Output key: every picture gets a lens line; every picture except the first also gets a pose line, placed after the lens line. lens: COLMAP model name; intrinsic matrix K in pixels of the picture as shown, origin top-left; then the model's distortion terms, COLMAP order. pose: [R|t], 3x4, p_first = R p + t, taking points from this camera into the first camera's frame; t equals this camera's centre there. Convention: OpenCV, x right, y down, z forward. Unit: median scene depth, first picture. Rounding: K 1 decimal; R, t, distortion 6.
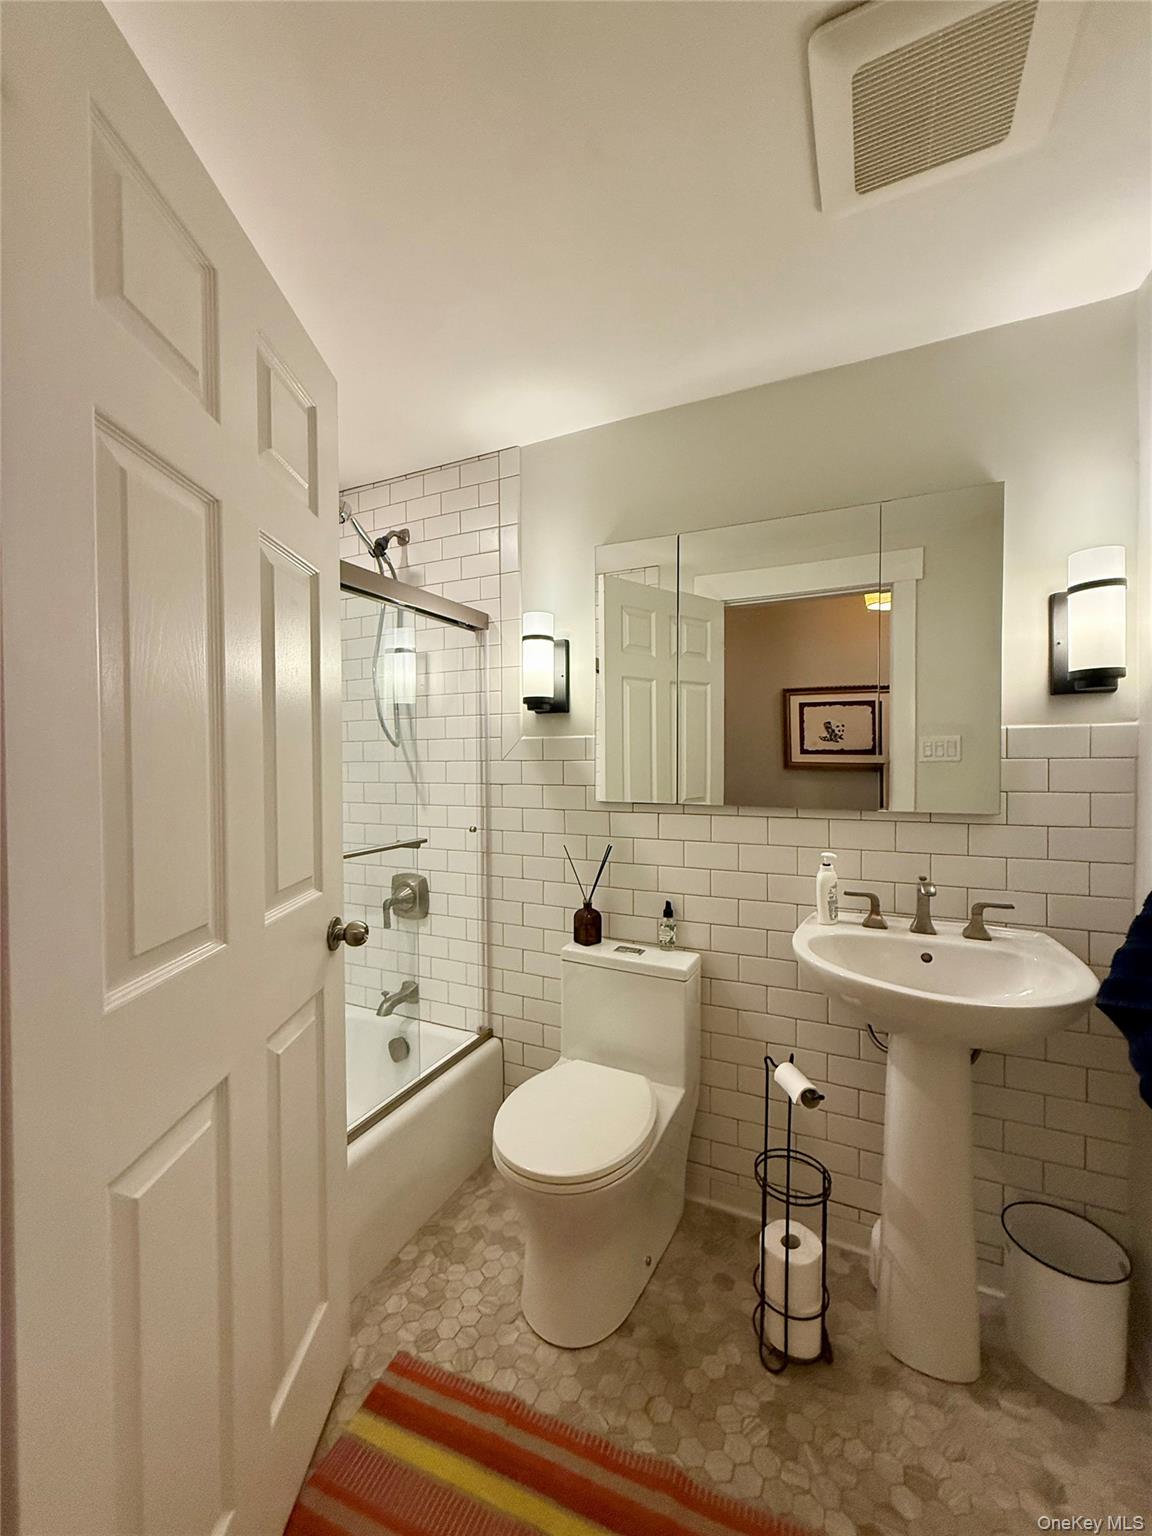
lens RADIAL K [[611.7, 0, 550.4], [0, 611.7, 763.8], [0, 0, 1]] dist [-0.001030, 0.000014]
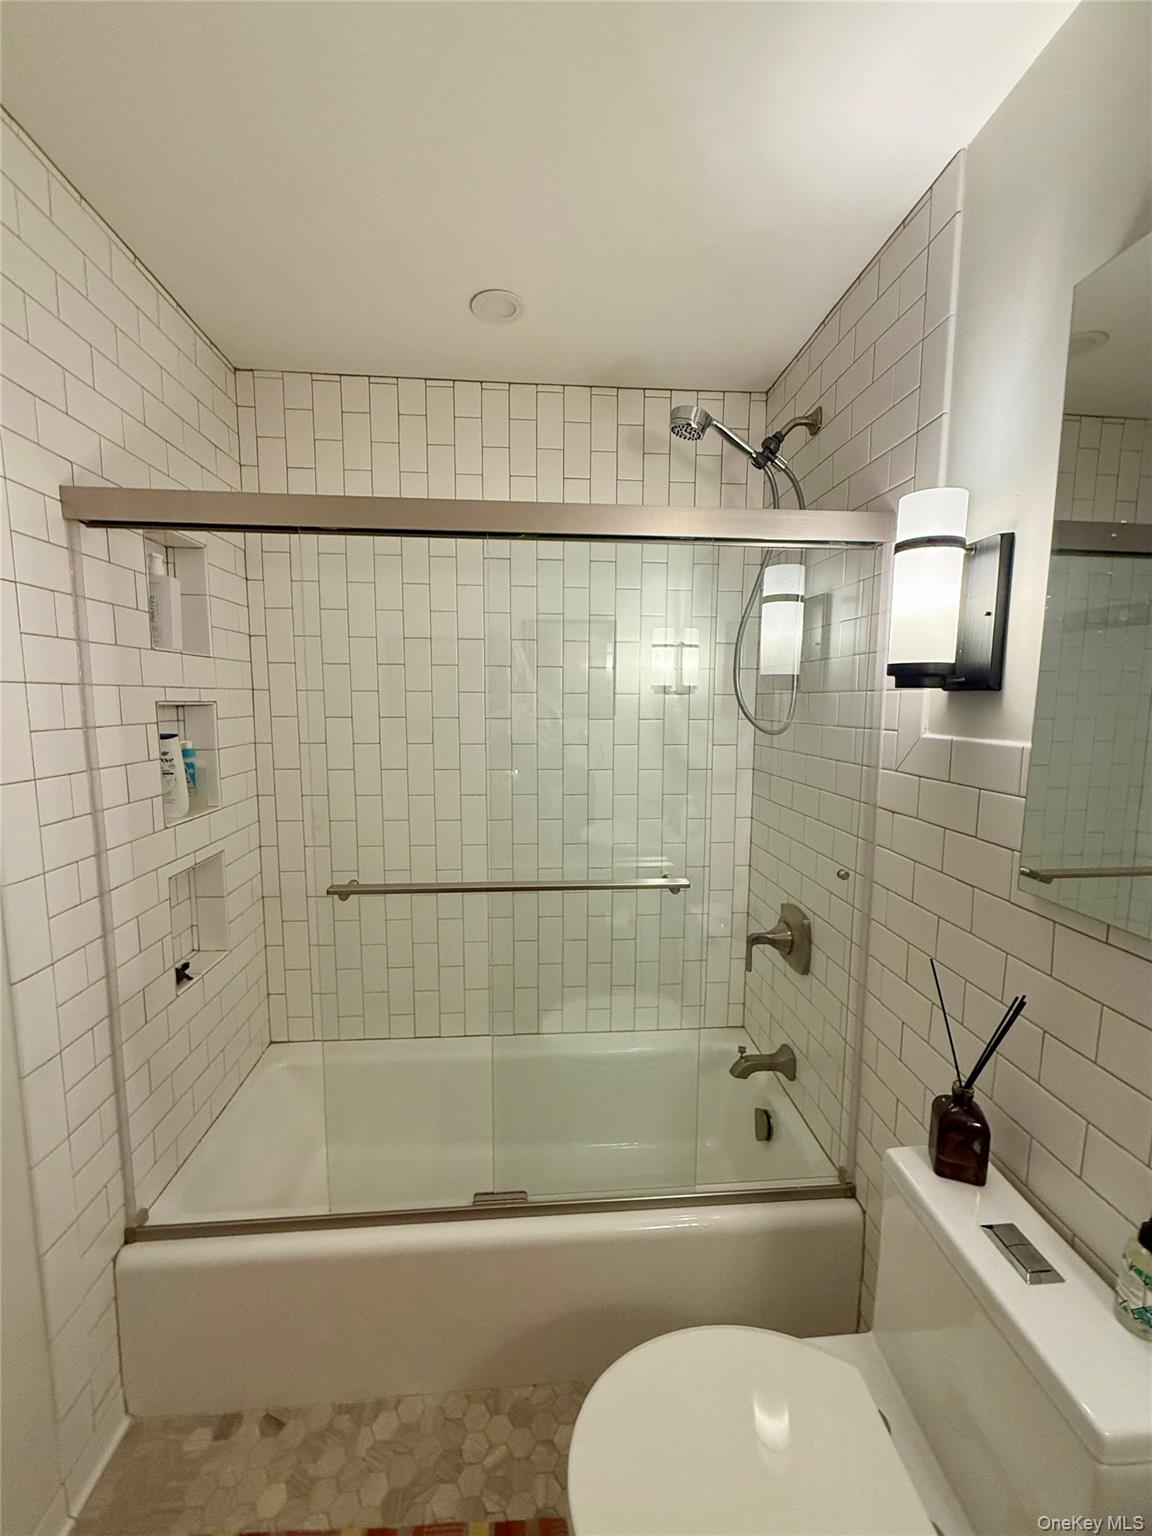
lens RADIAL K [[611.7, 0, 579.7], [0, 611.7, 764.5], [0, 0, 1]] dist [-0.001030, 0.000014]
pose [[0.530955, 0.103863, -0.841011, 0.264620], [-0.028292, 0.994080, 0.104906, -0.067942], [0.846927, -0.031906, 0.530750, 0.472548]]
